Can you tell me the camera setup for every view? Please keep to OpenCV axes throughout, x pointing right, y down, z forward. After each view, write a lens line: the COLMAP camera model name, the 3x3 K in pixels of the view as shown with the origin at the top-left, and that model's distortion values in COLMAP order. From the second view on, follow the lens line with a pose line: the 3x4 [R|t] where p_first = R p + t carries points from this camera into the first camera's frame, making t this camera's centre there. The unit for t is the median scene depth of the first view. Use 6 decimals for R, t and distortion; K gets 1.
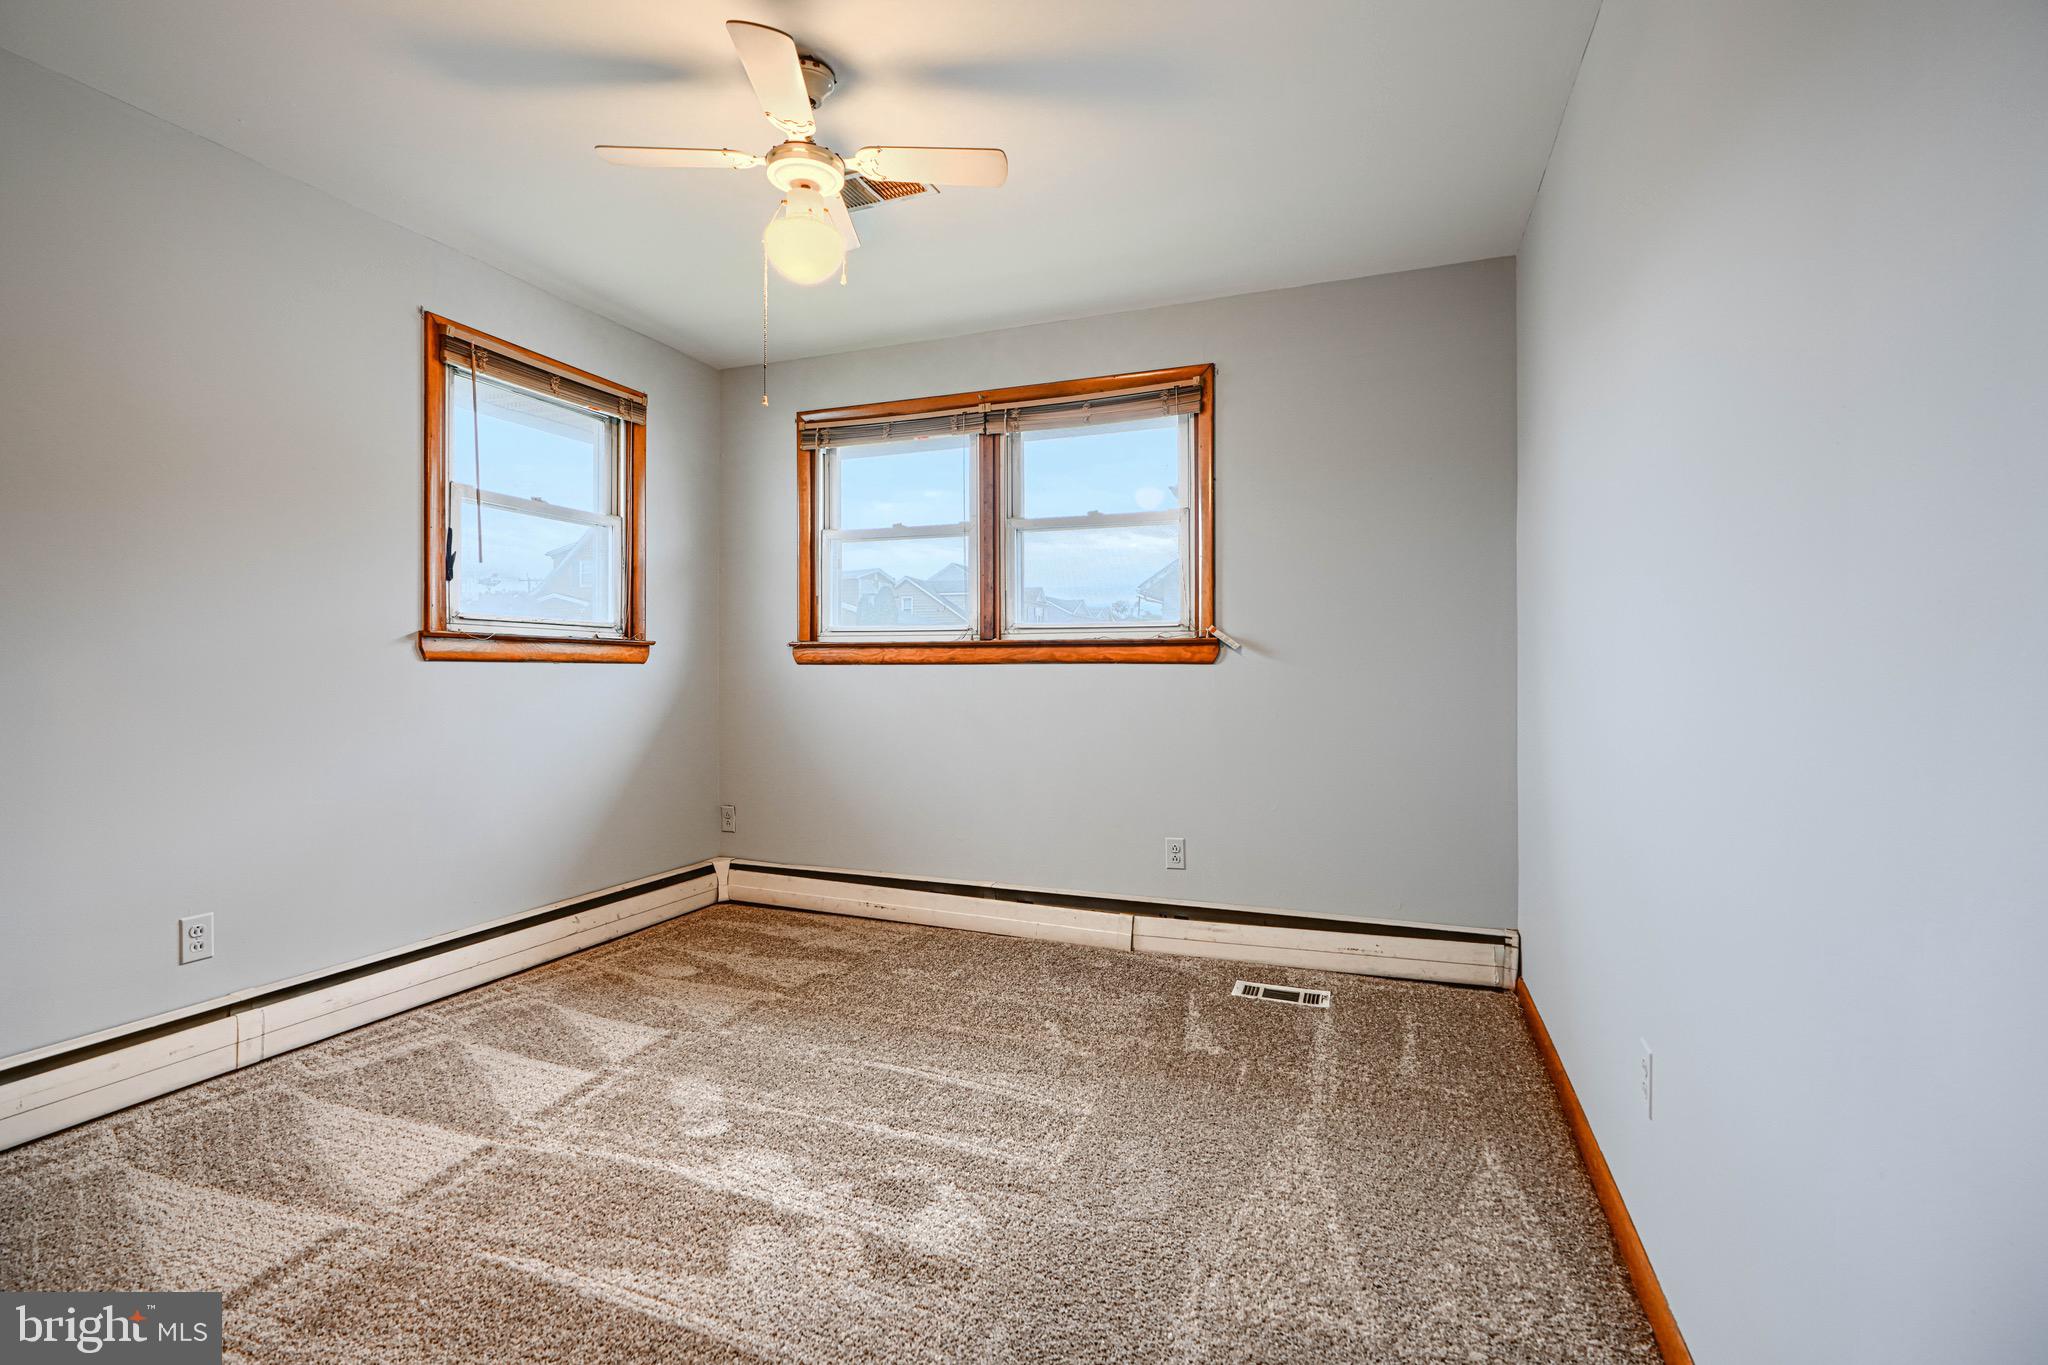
lens RADIAL K [[926.4, 0, 1021.7], [0, 926.4, 679.6], [0, 0, 1]] dist [0.001602, 0.000356]
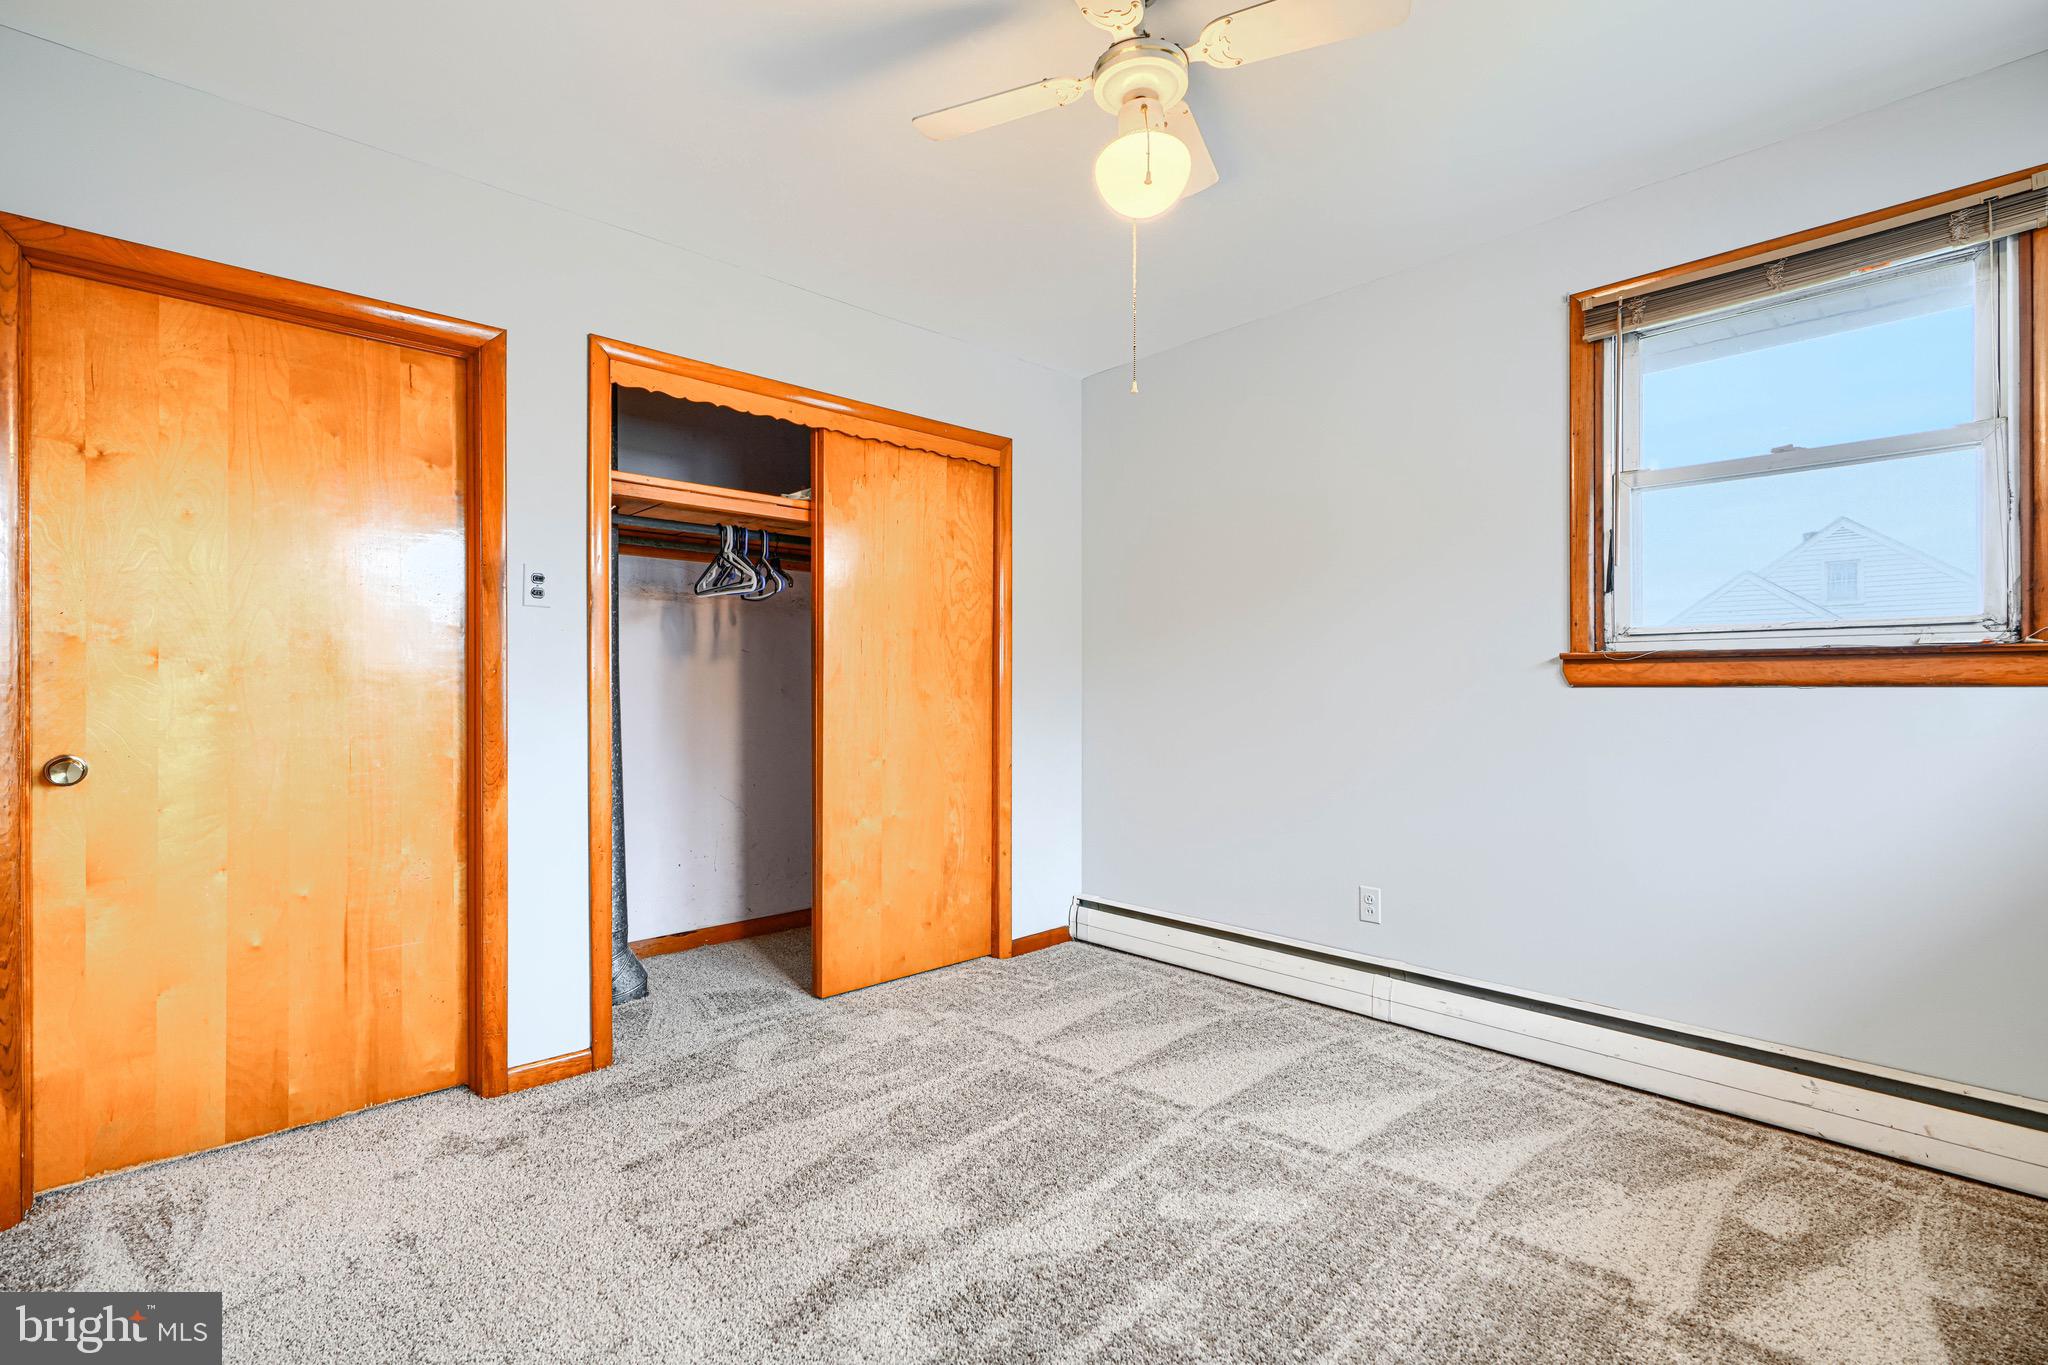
lens RADIAL K [[933.1, 0, 1021.8], [0, 933.1, 705.5], [0, 0, 1]] dist [0.000320, -0.000559]
pose [[-0.429313, 0.014479, -0.903040, 0.398364], [-0.009470, 0.999744, 0.020532, -0.016350], [0.903106, 0.017366, -0.429066, 0.915004]]
